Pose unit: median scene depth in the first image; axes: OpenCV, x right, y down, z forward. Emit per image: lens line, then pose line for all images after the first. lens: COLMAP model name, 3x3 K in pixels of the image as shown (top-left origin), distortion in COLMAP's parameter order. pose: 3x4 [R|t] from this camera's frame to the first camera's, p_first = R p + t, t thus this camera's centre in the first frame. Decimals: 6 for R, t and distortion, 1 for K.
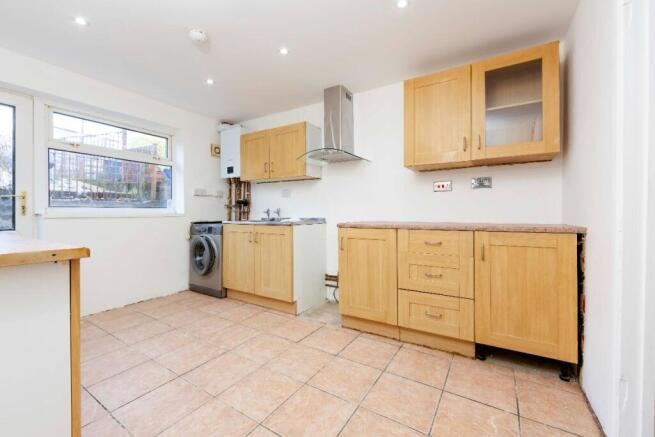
lens RADIAL K [[261.5, 0, 328.8], [0, 261.5, 212.6], [0, 0, 1]] dist [-0.001031, -0.000119]
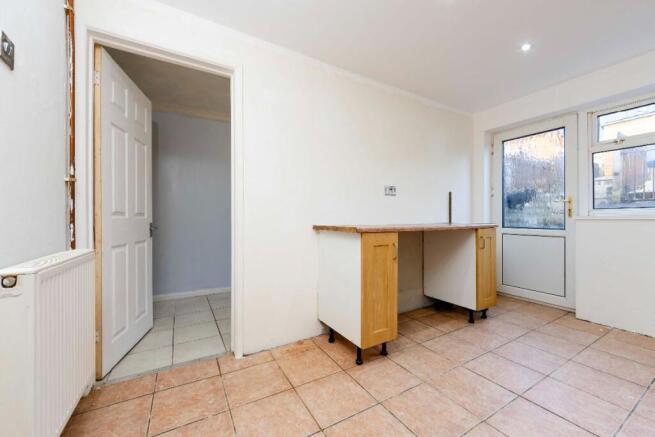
lens RADIAL K [[262.8, 0, 337.2], [0, 262.8, 217.5], [0, 0, 1]] dist [-0.001777, -0.000189]
pose [[-0.445653, -0.009139, -0.895159, 0.366070], [-0.002725, 0.999957, -0.008852, 0.026194], [0.895201, -0.001506, -0.445659, 0.620200]]
